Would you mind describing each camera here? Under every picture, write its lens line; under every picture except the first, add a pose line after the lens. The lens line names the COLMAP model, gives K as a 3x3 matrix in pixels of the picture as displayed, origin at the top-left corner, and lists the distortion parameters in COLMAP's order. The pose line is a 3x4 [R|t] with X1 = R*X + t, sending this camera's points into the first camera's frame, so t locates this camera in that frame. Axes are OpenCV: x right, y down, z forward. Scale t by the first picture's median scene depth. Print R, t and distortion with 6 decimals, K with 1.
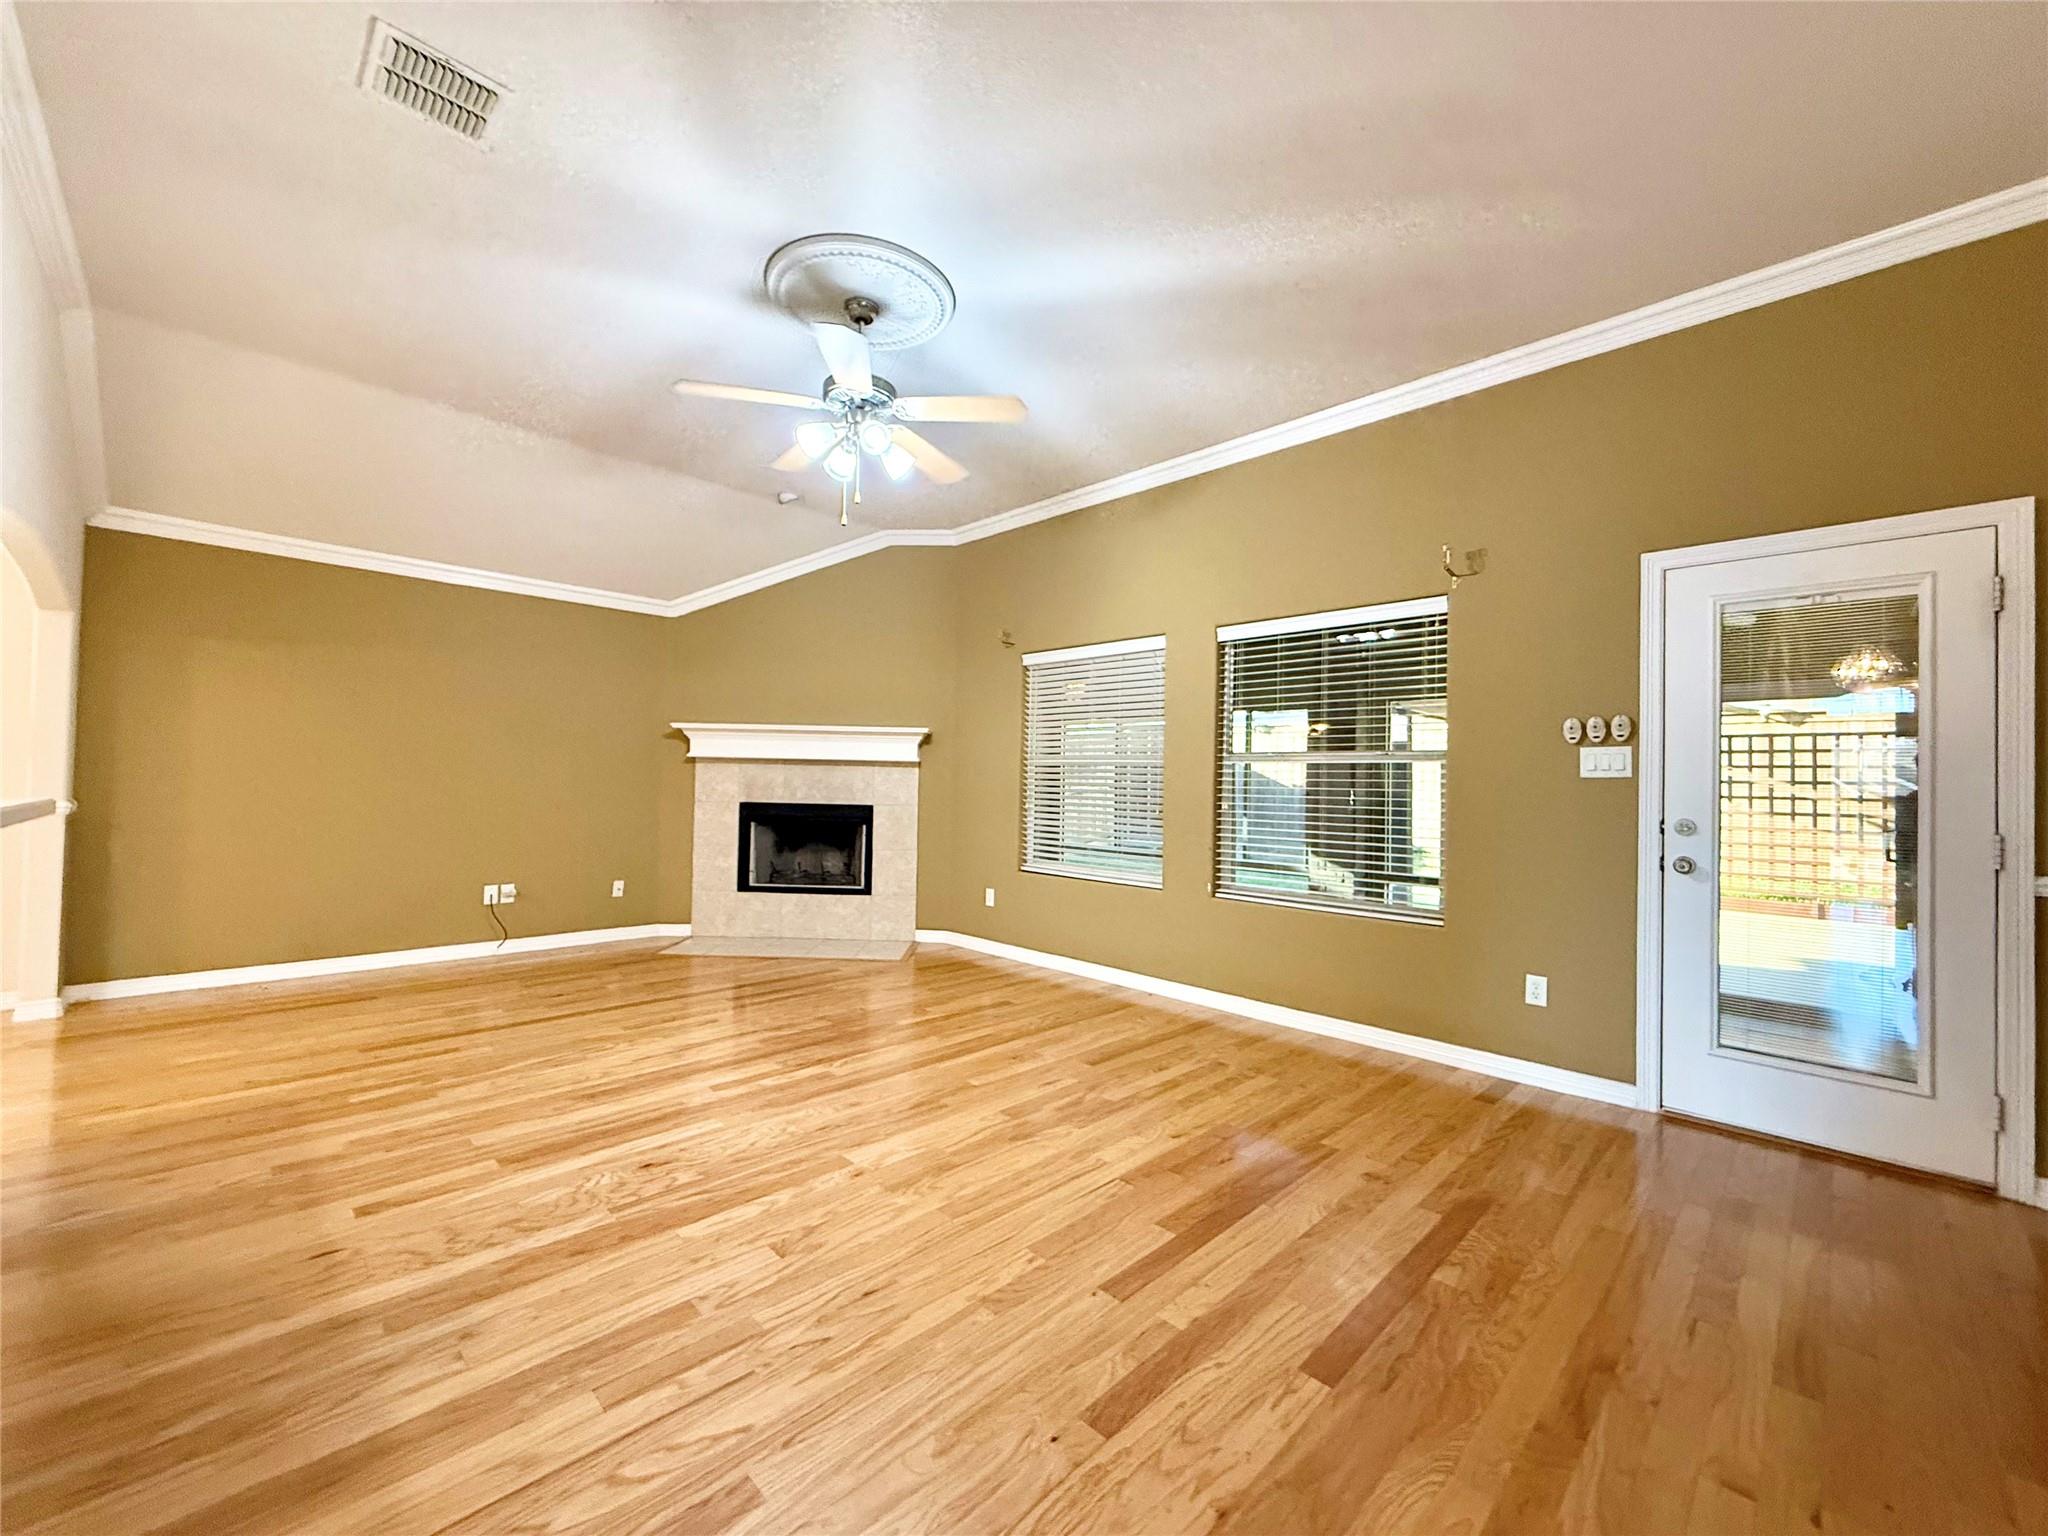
lens RADIAL K [[817.3, 0, 1018.5], [0, 817.3, 766.7], [0, 0, 1]] dist [-0.000110, 0.000356]
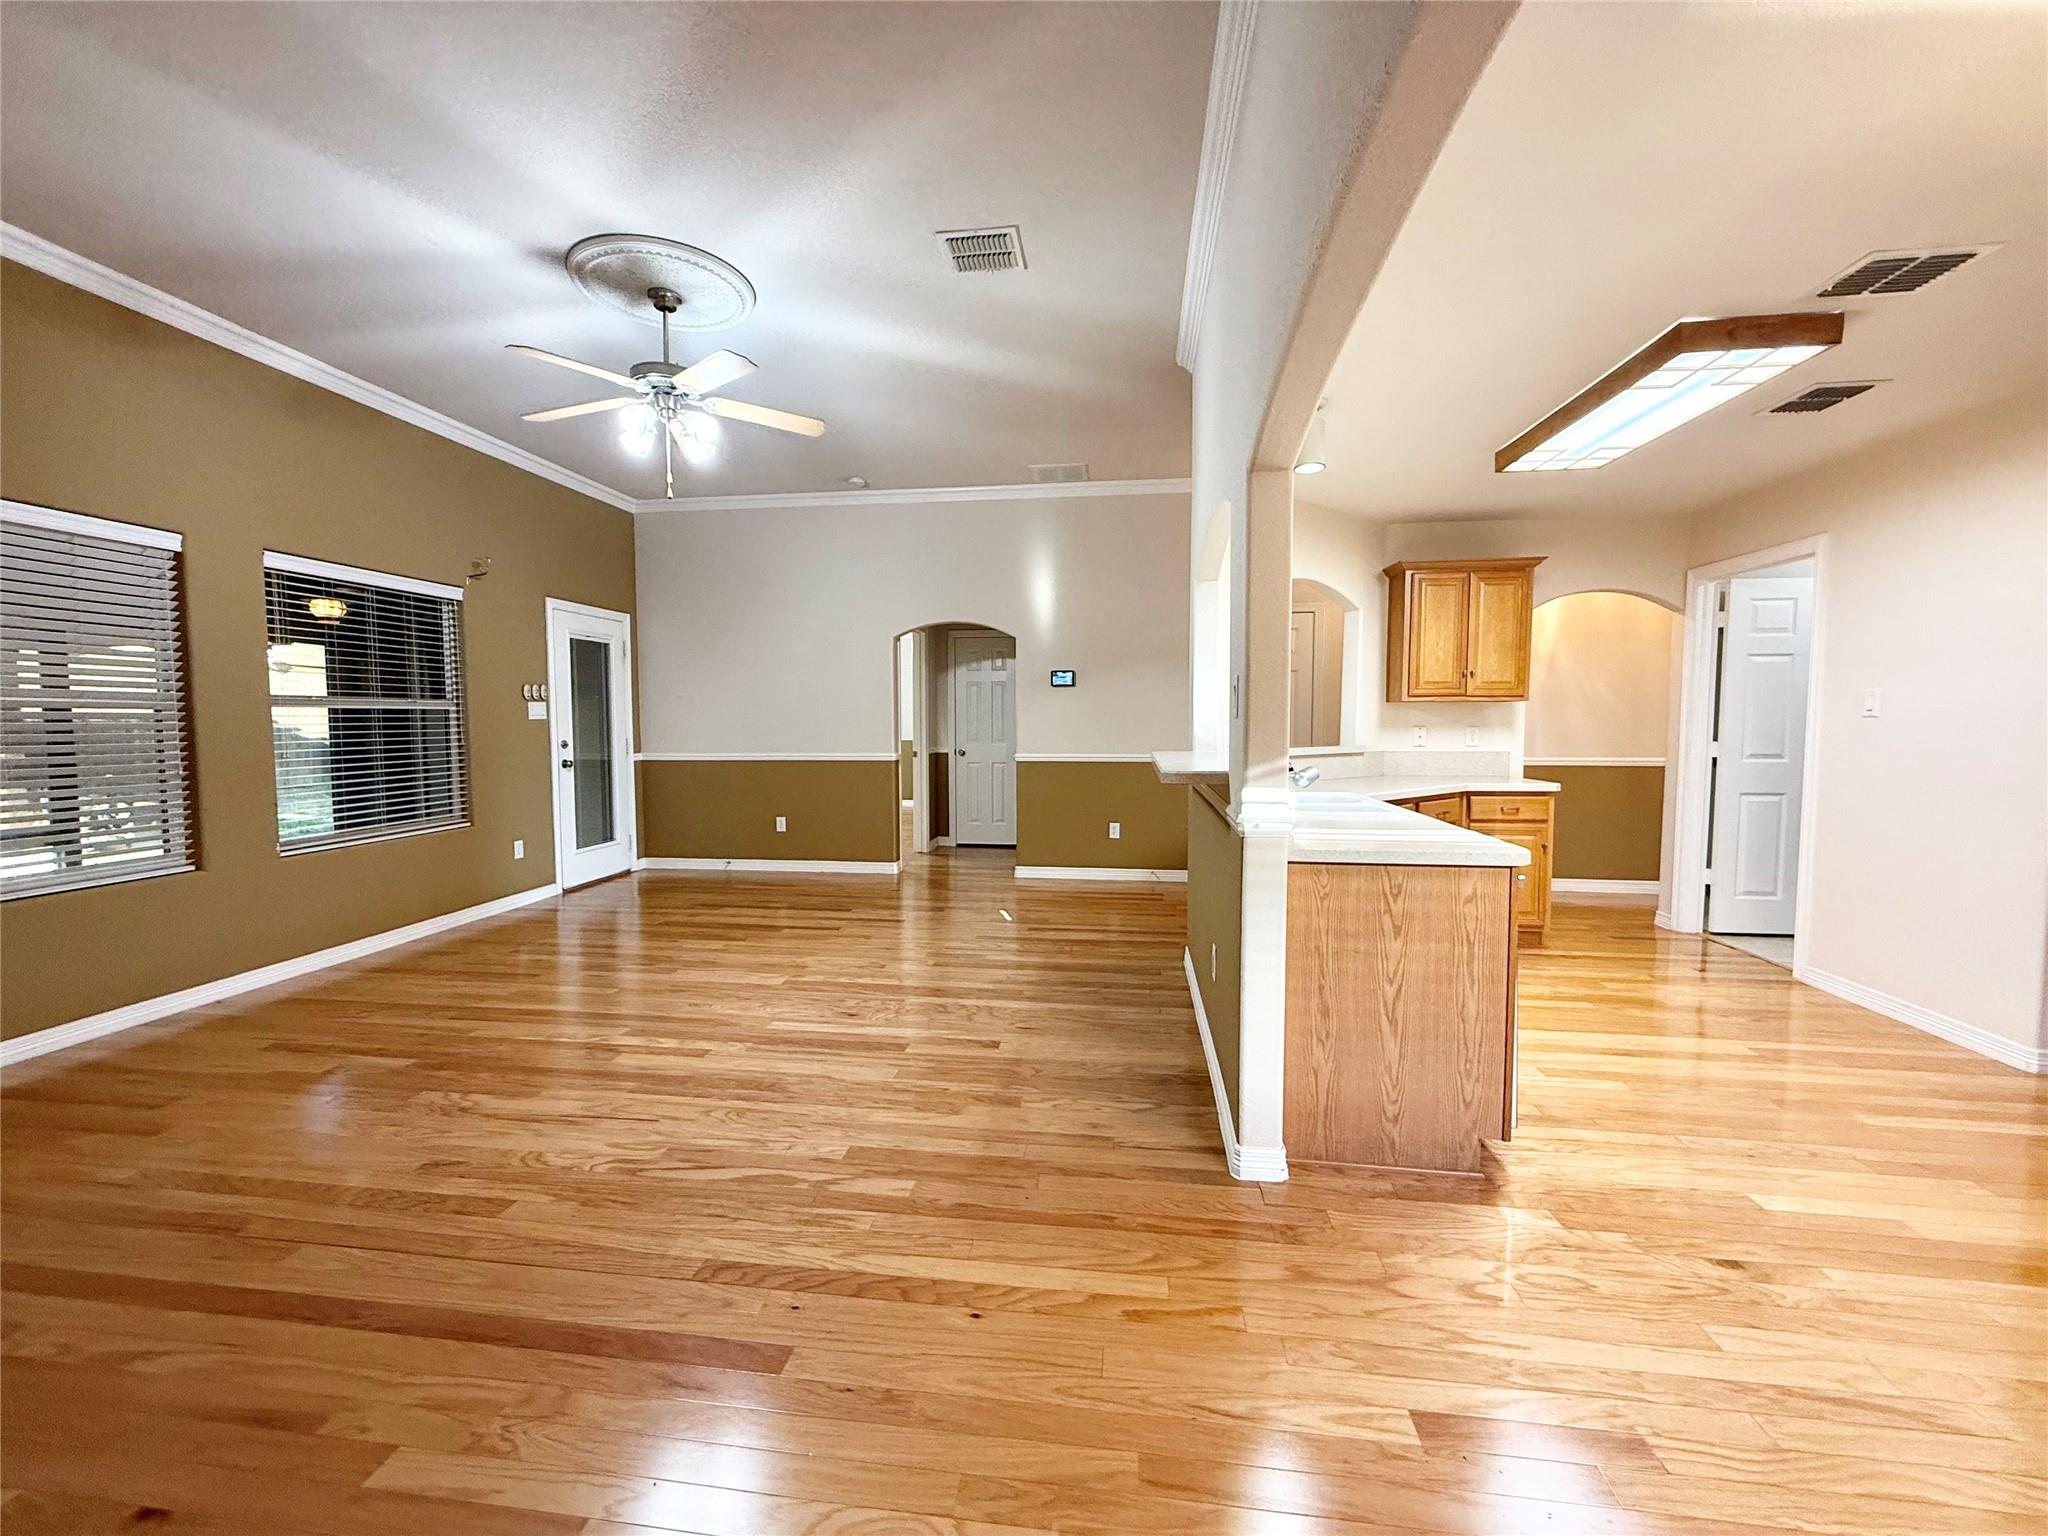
lens RADIAL K [[817.3, 0, 1020.3], [0, 817.3, 765.5], [0, 0, 1]] dist [-0.000110, 0.000356]
pose [[-0.612692, -0.065686, 0.787587, -1.313906], [-0.027135, 0.997701, 0.062101, -0.025550], [-0.789856, 0.016677, -0.613066, 1.251647]]
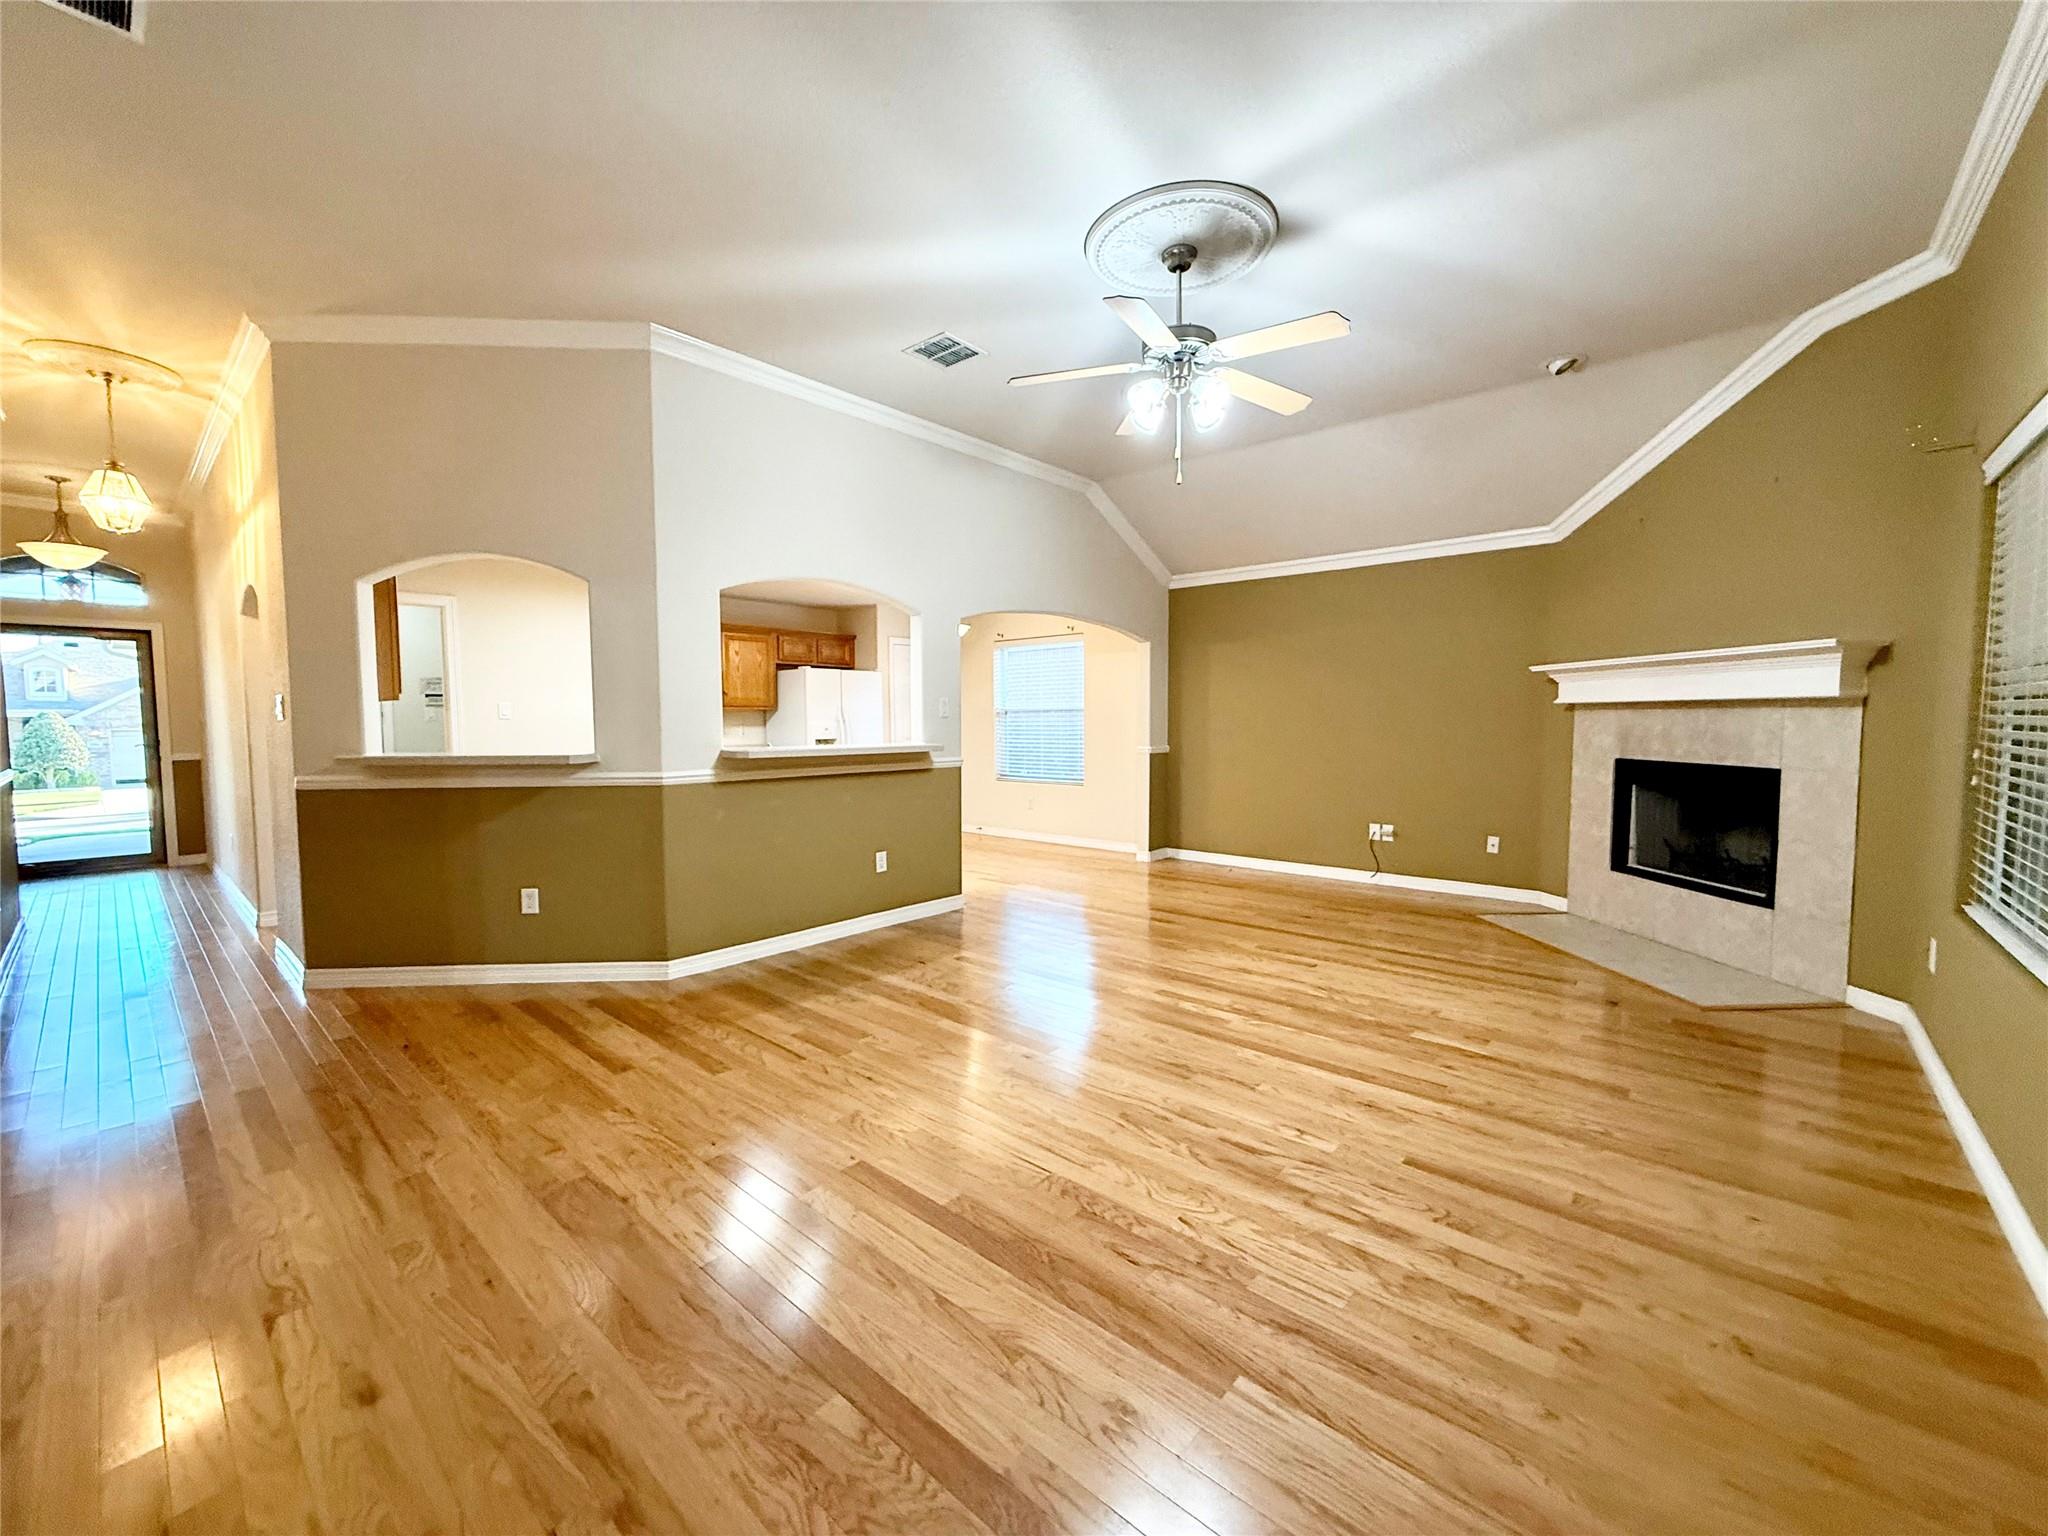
lens RADIAL K [[817.3, 0, 1021.2], [0, 817.3, 767.2], [0, 0, 1]] dist [-0.000110, 0.000356]
pose [[0.067515, 0.037839, -0.997000, 0.770536], [0.025124, 0.998899, 0.039613, 0.010964], [0.997402, -0.027723, 0.066490, 0.699335]]
